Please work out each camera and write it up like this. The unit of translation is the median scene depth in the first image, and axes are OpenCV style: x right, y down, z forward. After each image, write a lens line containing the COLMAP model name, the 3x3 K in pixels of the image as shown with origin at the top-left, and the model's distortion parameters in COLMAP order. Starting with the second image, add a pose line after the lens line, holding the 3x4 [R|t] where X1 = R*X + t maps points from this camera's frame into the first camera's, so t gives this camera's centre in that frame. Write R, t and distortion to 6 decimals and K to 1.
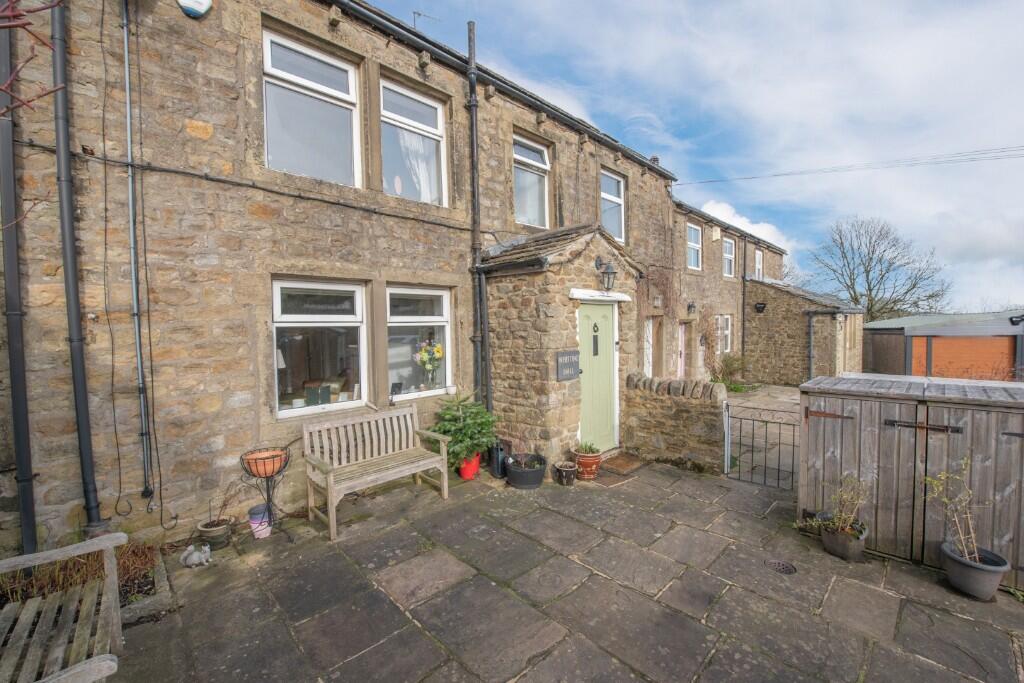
lens RADIAL K [[416.9, 0, 512.0], [0, 416.9, 341.5], [0, 0, 1]] dist [-0.013574, -0.004002]
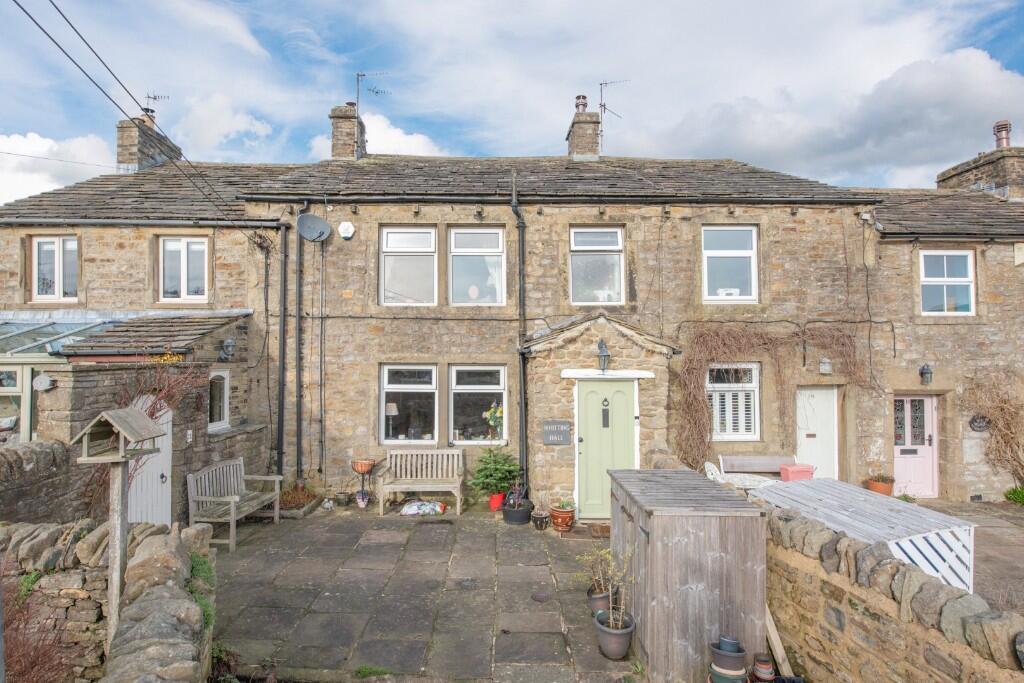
lens RADIAL K [[542.9, 0, 512.0], [0, 542.9, 341.5], [0, 0, 1]] dist [-0.000734, -0.000028]
pose [[0.732242, -0.003410, -0.681036, 1.247731], [-0.042685, 0.997792, -0.050890, -0.136883], [0.679705, 0.066333, 0.730480, -0.292904]]
